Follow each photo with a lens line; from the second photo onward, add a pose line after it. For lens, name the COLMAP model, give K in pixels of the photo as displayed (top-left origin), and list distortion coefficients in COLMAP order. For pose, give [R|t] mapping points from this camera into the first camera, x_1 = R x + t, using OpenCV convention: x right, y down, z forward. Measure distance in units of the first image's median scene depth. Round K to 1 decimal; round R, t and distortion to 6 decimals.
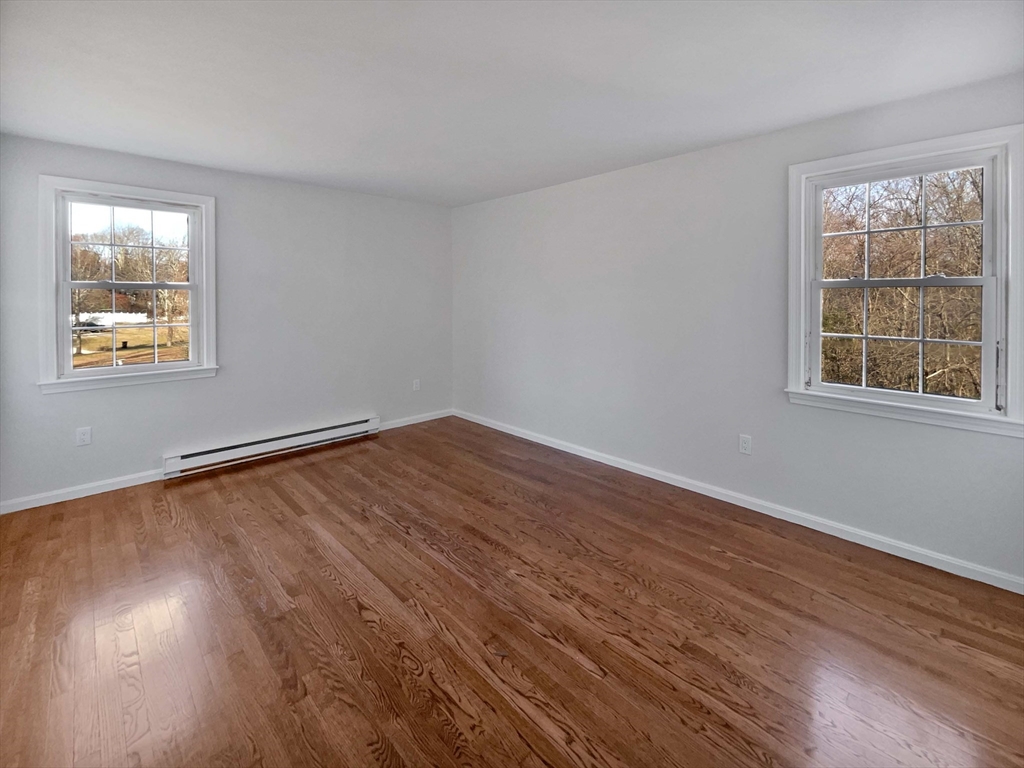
lens RADIAL K [[451.5, 0, 513.3], [0, 451.5, 383.2], [0, 0, 1]] dist [-0.000240, 0.000352]
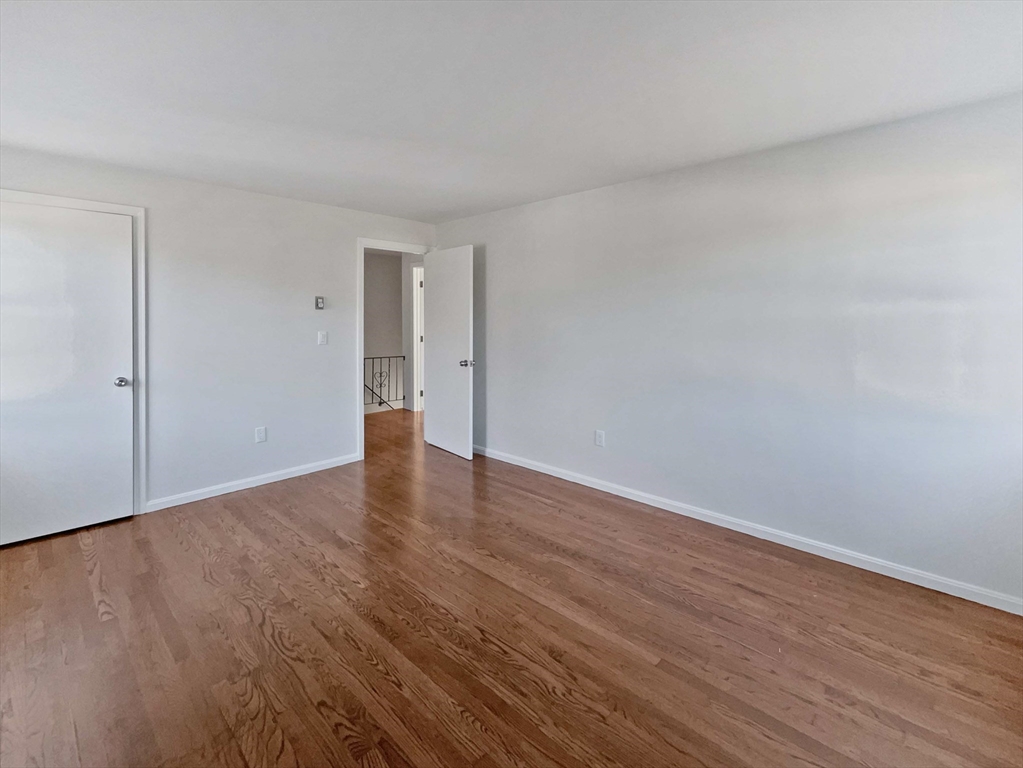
lens RADIAL K [[451.1, 0, 511.1], [0, 451.1, 384.2], [0, 0, 1]] dist [-0.000240, 0.000352]
pose [[-0.997973, 0.011641, -0.062569, -0.275935], [-0.009592, 0.944390, 0.328687, -0.350176], [0.062916, 0.328621, -0.942364, 1.807963]]
